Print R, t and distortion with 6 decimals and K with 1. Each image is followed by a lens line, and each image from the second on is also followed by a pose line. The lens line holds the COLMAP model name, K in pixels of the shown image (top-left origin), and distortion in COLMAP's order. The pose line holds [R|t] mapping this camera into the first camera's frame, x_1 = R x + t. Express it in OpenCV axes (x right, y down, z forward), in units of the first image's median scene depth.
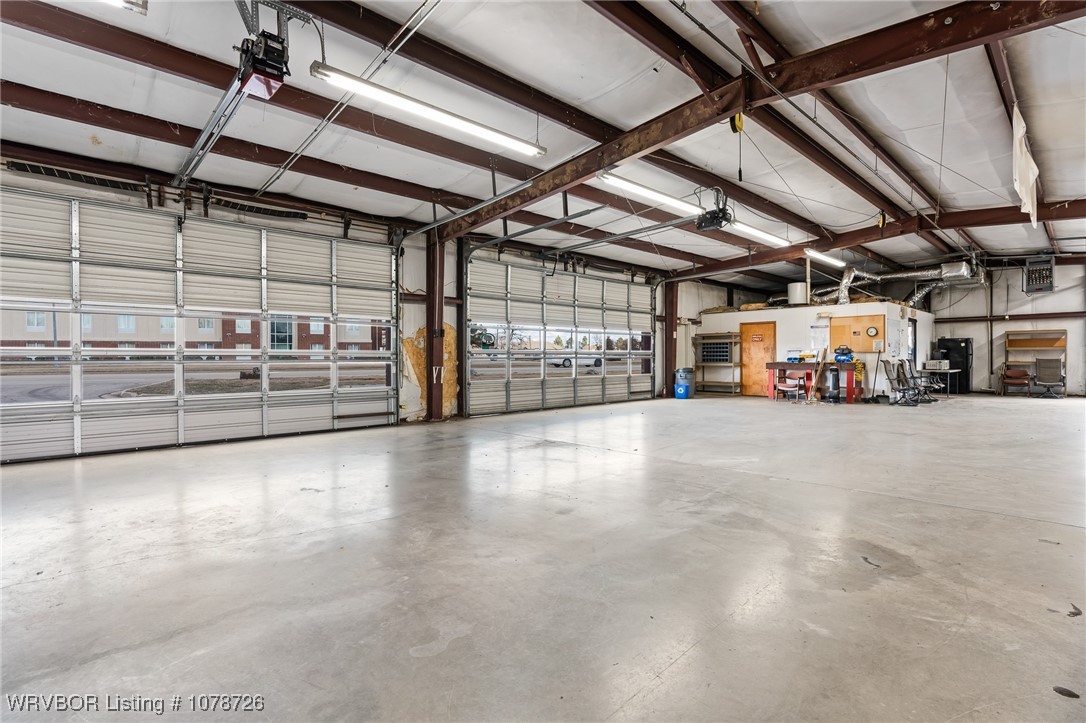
lens RADIAL K [[538.9, 0, 541.2], [0, 538.9, 363.3], [0, 0, 1]] dist [0.017389, 0.000021]
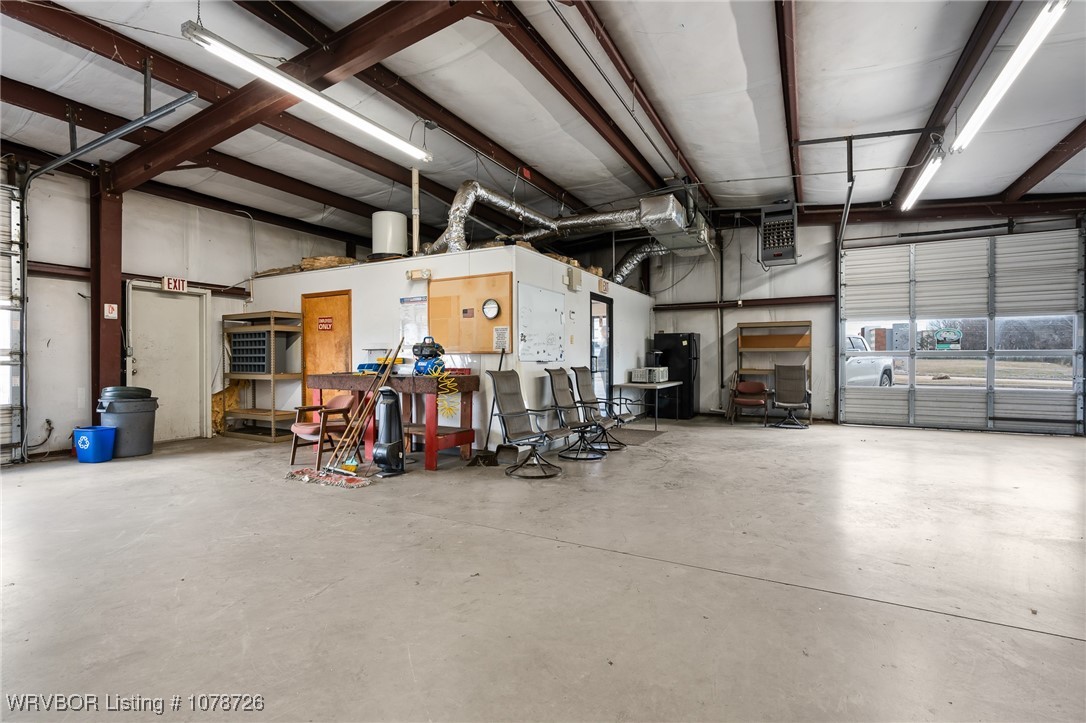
lens RADIAL K [[499.5, 0, 543.0], [0, 499.5, 361.5], [0, 0, 1]] dist [-0.001875, 0.000383]
pose [[0.956461, 0.001376, 0.291856, 0.459187], [0.000244, 0.999985, -0.005515, -0.009487], [-0.291859, 0.005346, 0.956446, 0.502366]]
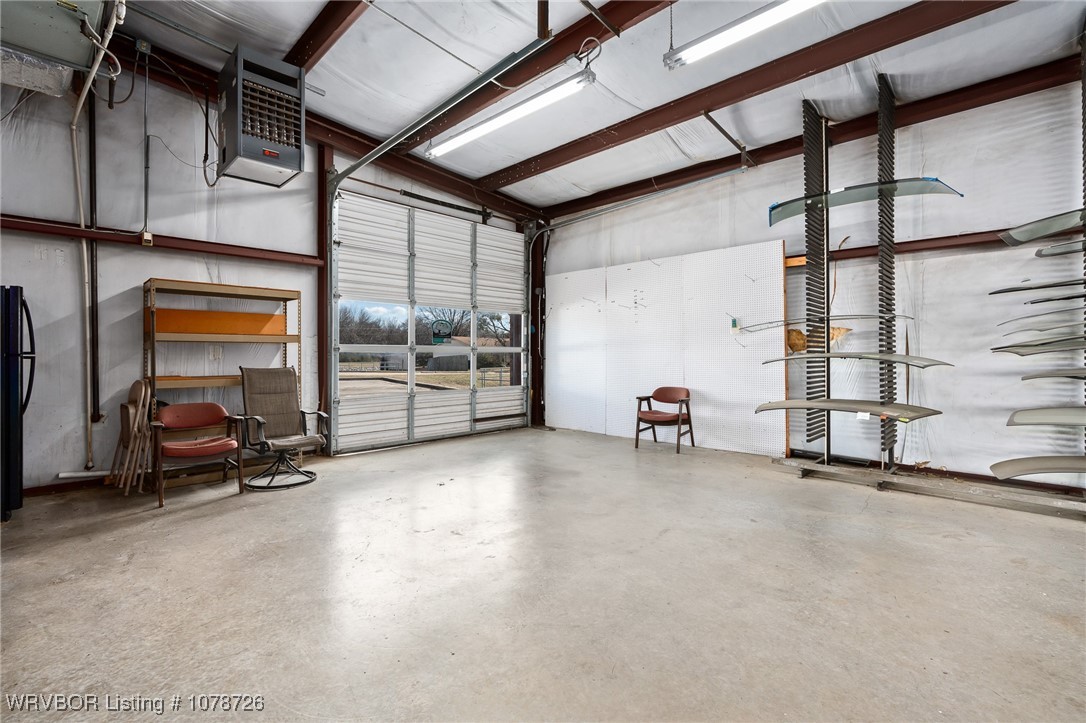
lens RADIAL K [[485.3, 0, 545.8], [0, 485.3, 357.0], [0, 0, 1]] dist [-0.011359, 0.000079]
pose [[-0.013426, 0.000466, 0.999910, 0.591101], [0.011236, 0.999937, -0.000315, -0.012777], [-0.999847, 0.011231, -0.013430, 0.798501]]
